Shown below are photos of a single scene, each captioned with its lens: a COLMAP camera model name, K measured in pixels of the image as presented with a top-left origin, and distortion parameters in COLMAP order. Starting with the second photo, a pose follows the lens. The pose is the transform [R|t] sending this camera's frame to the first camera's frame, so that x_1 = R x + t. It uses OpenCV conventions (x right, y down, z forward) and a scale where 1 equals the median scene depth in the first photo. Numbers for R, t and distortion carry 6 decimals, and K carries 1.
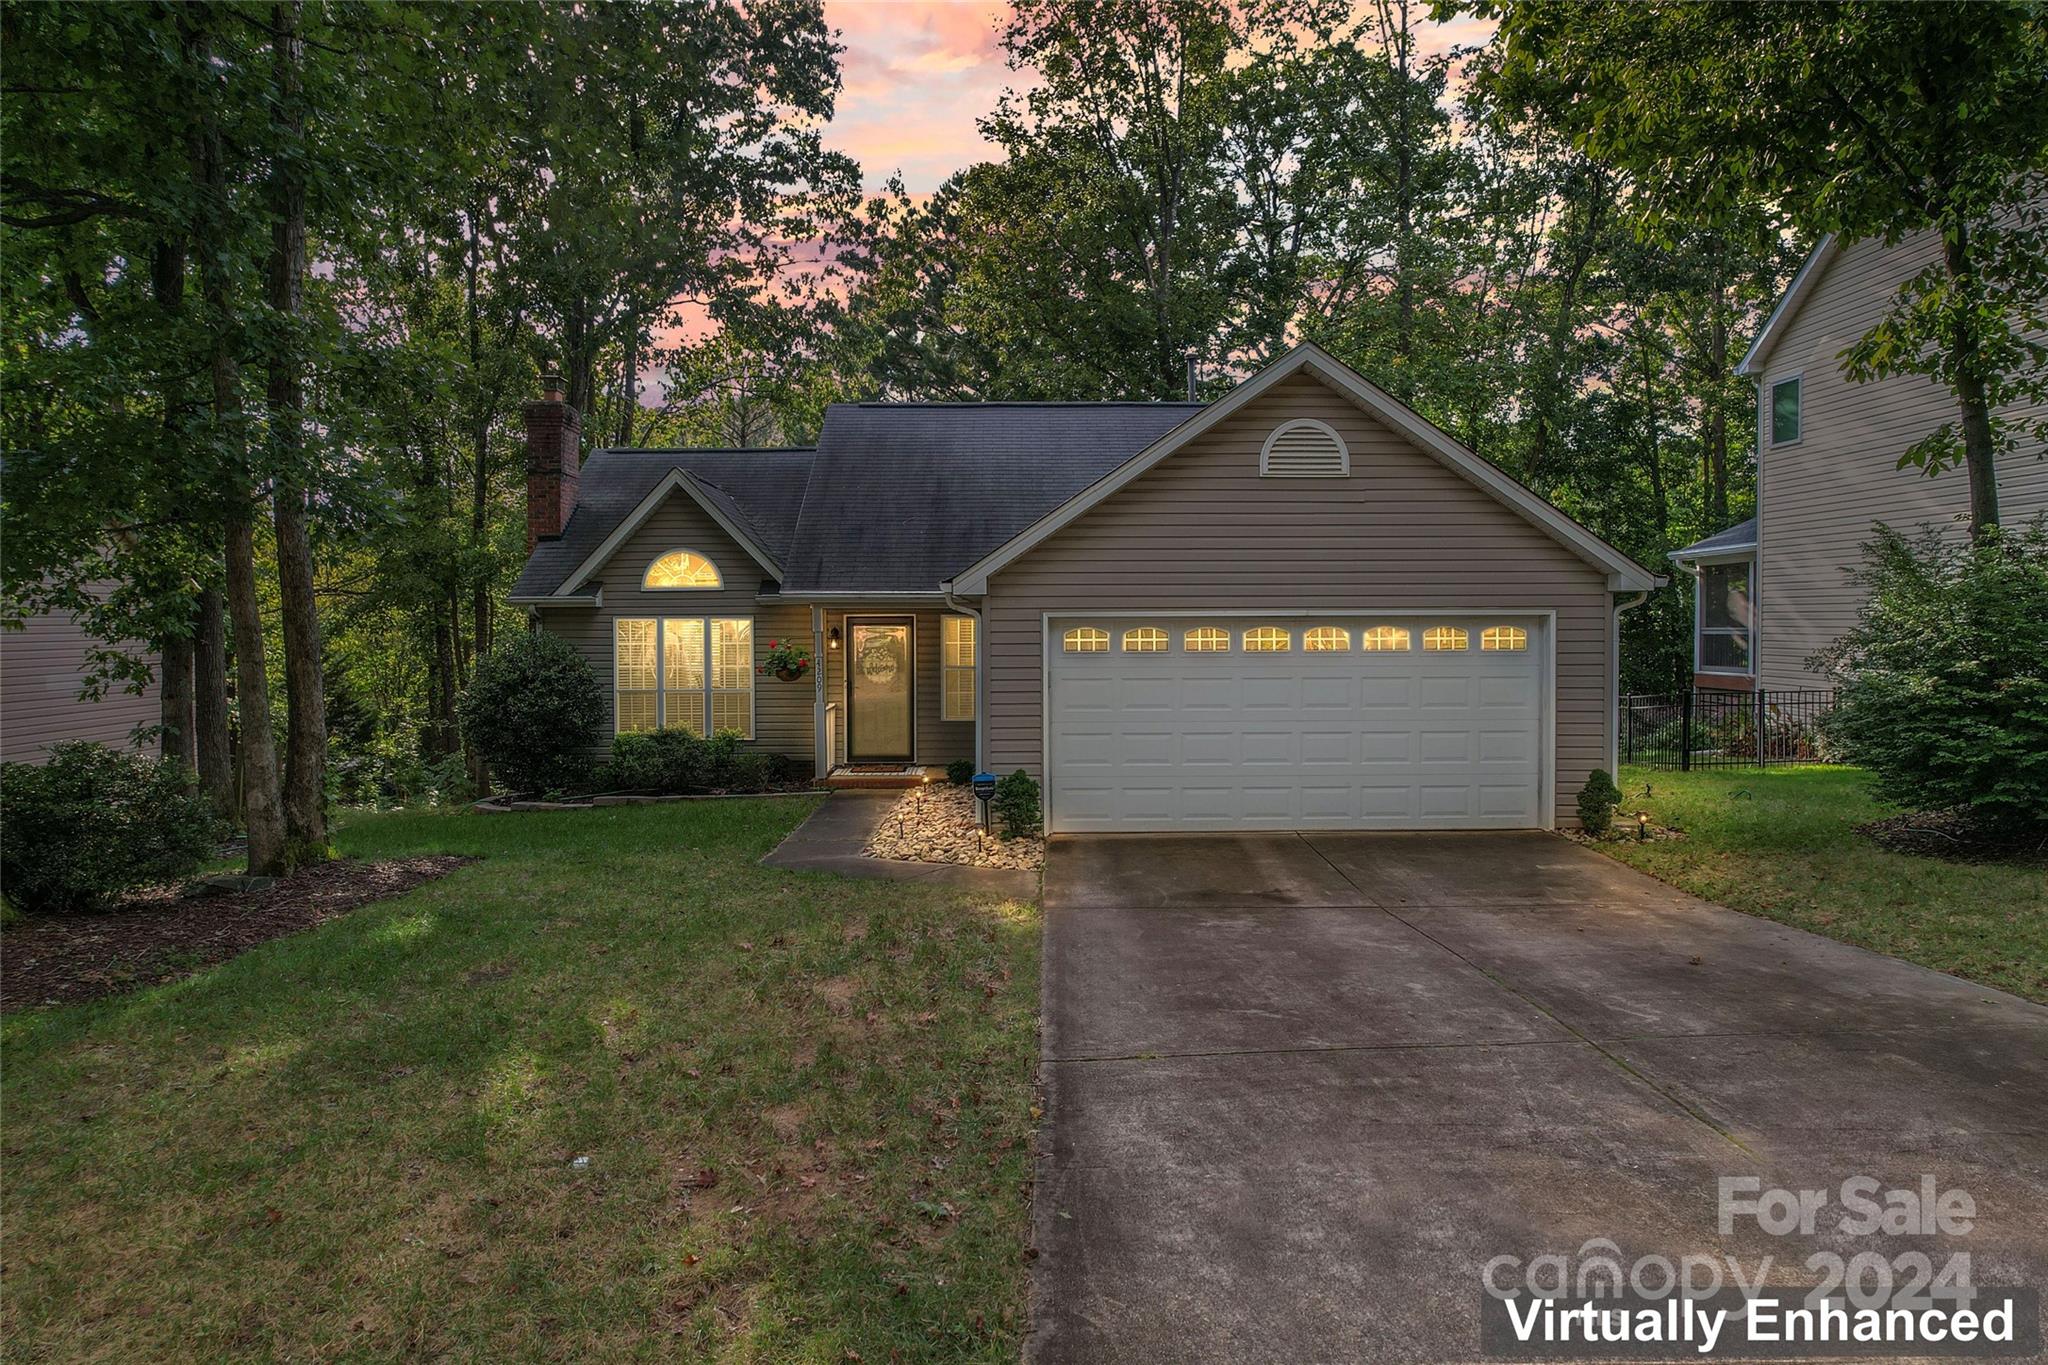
lens RADIAL K [[1335.9, 0, 1025.9], [0, 1335.9, 699.9], [0, 0, 1]] dist [-0.087477, 0.080997]
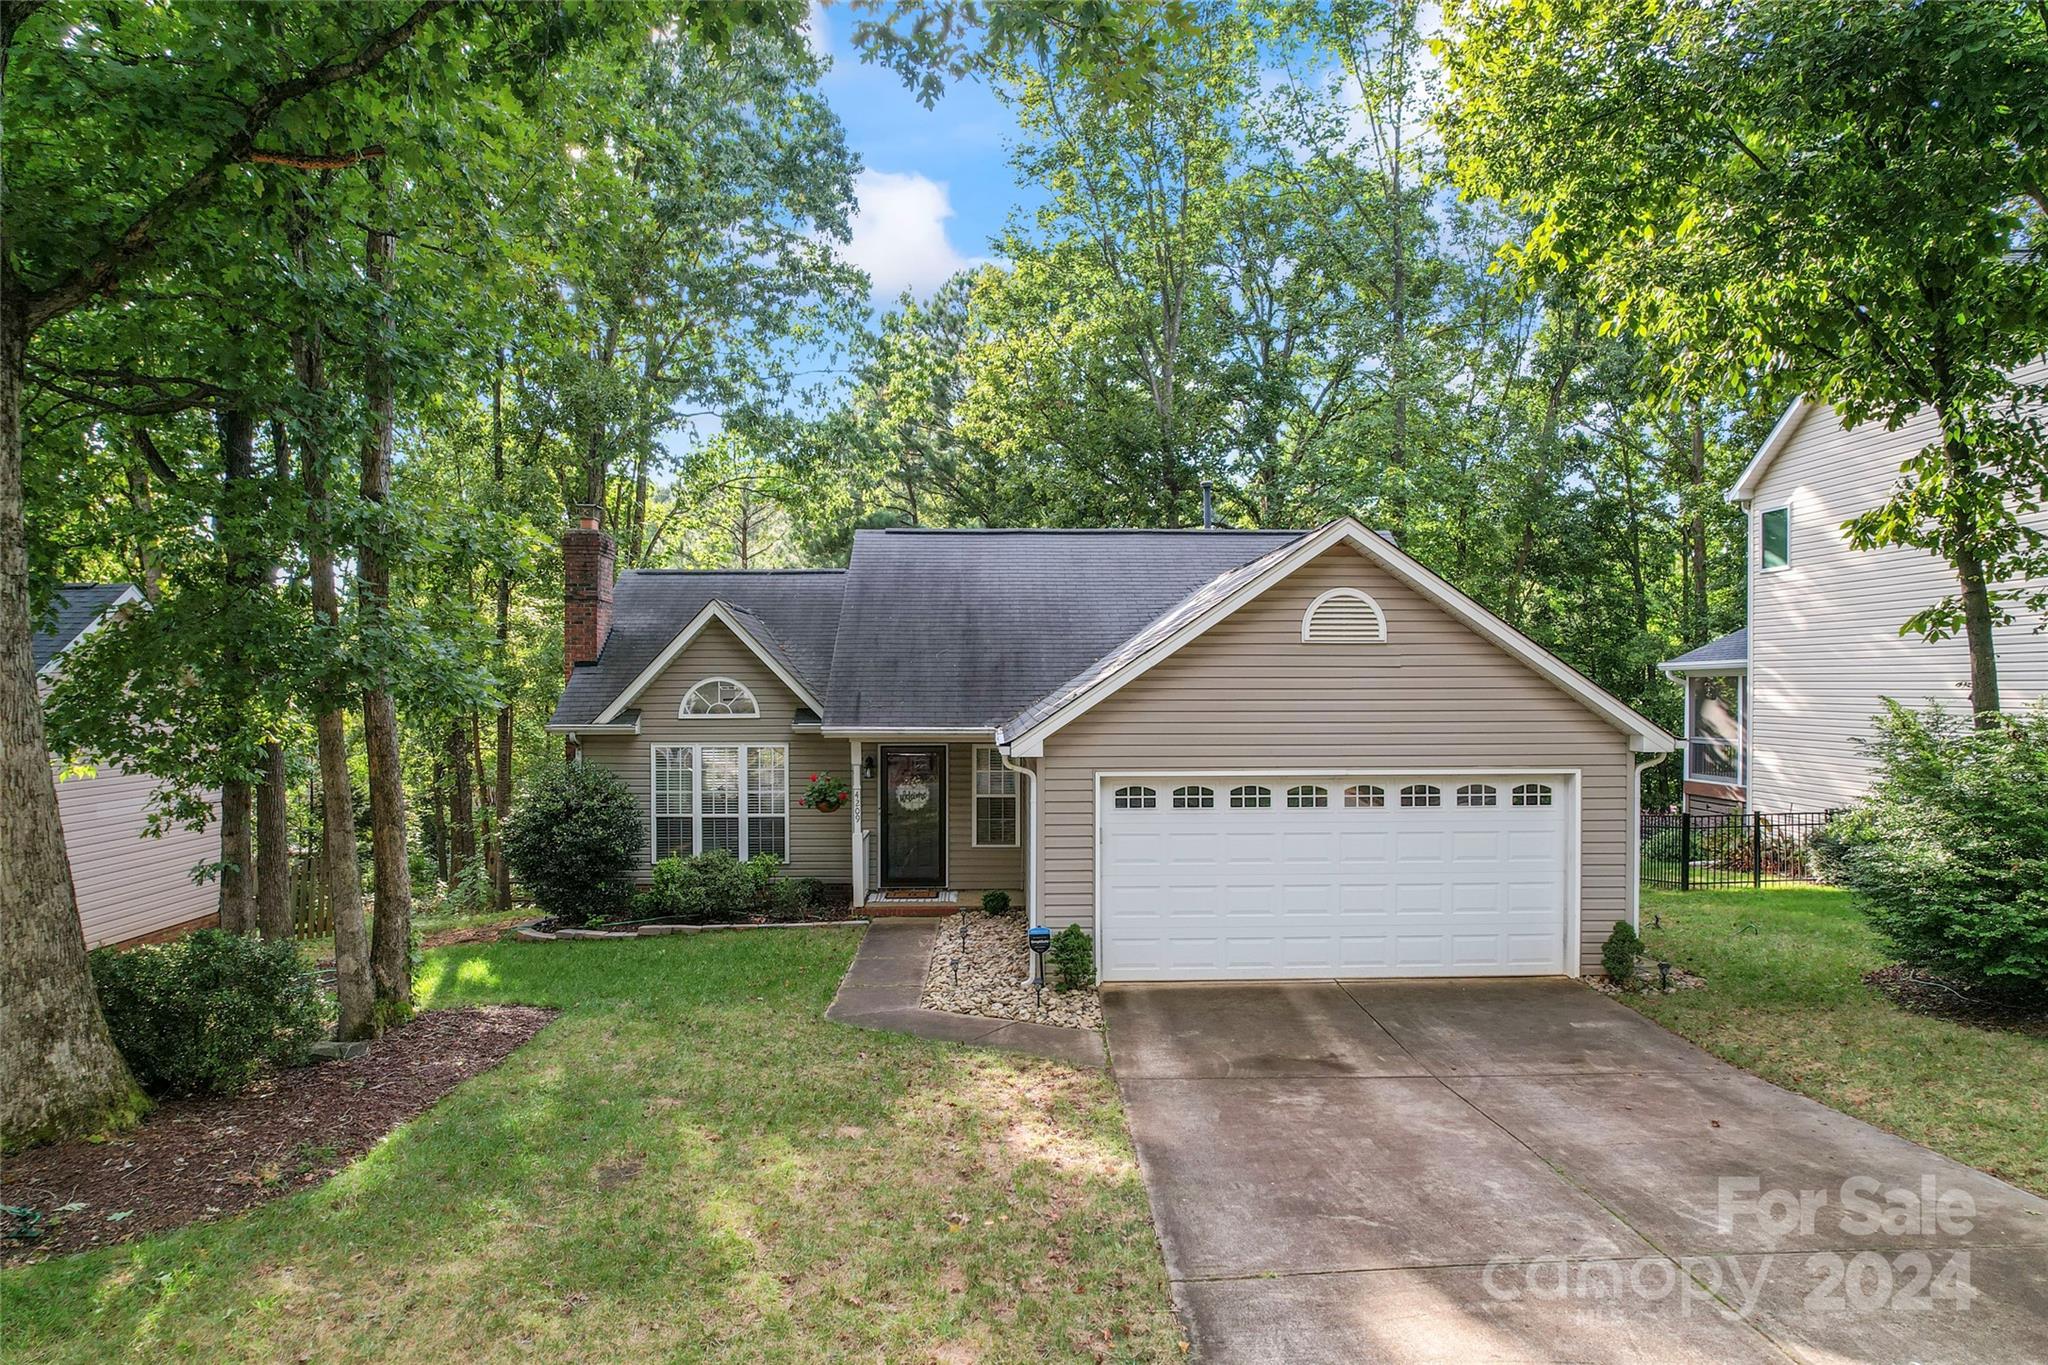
lens RADIAL K [[1326.4, 0, 1023.5], [0, 1326.4, 737.5], [0, 0, 1]] dist [-0.088021, 0.078467]
pose [[0.999861, 0.001595, 0.016598, -0.060845], [-0.001268, 0.999806, -0.019641, -0.072469], [-0.016626, 0.019617, 0.999669, -0.036721]]
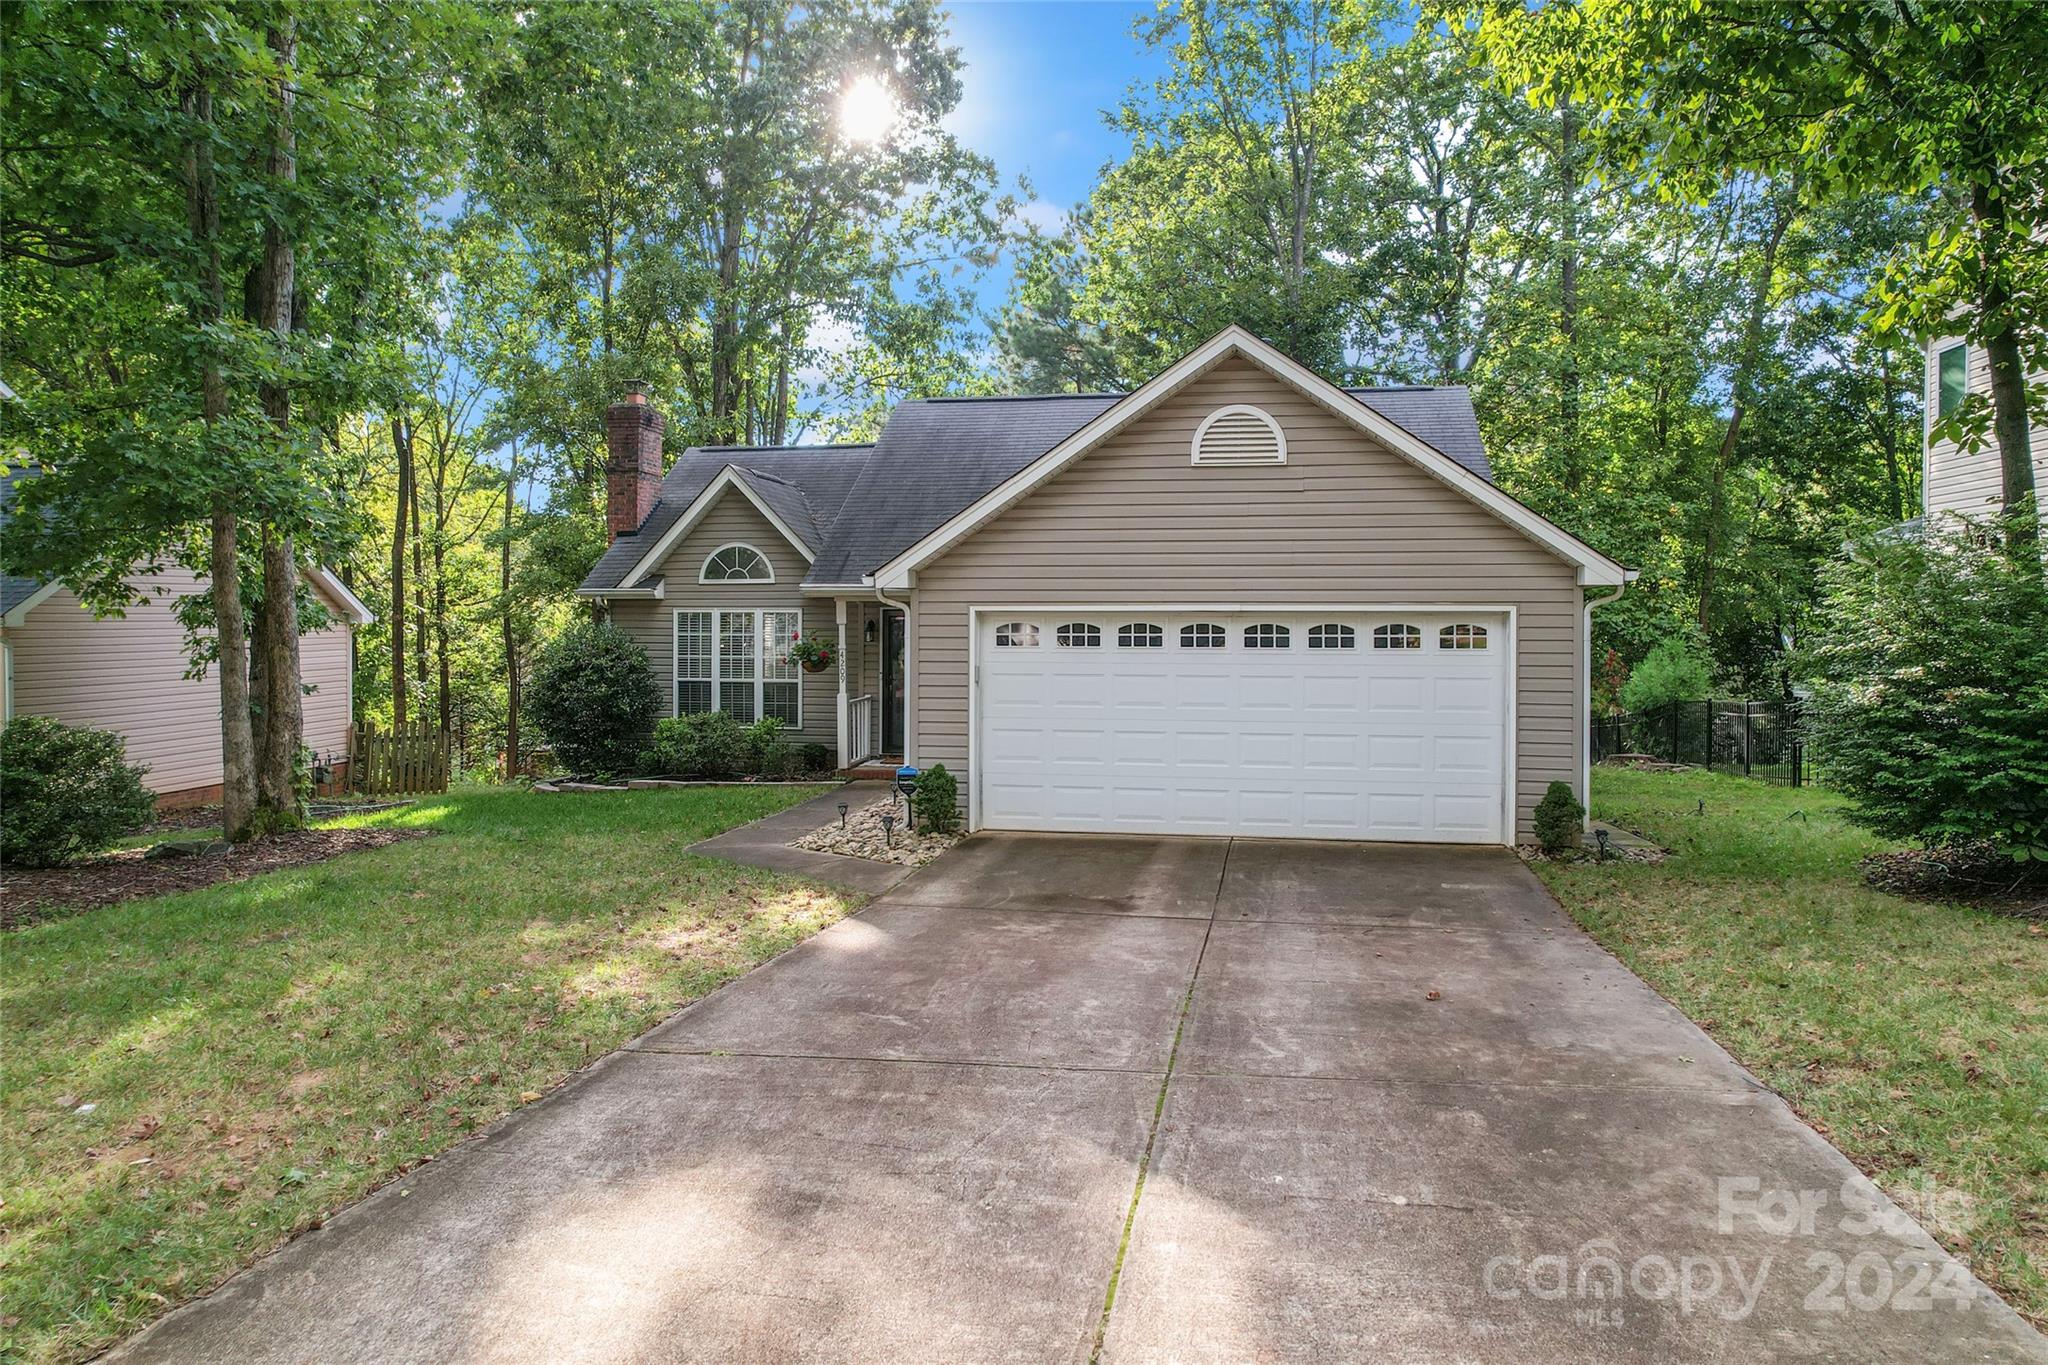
lens RADIAL K [[1341.5, 0, 1024.0], [0, 1341.5, 682.5], [0, 0, 1]] dist [-0.086053, 0.079963]
pose [[0.982071, 0.015231, -0.187894, 0.241151], [-0.016733, 0.999839, -0.006409, -0.003290], [0.187767, 0.009438, 0.982168, 0.029392]]
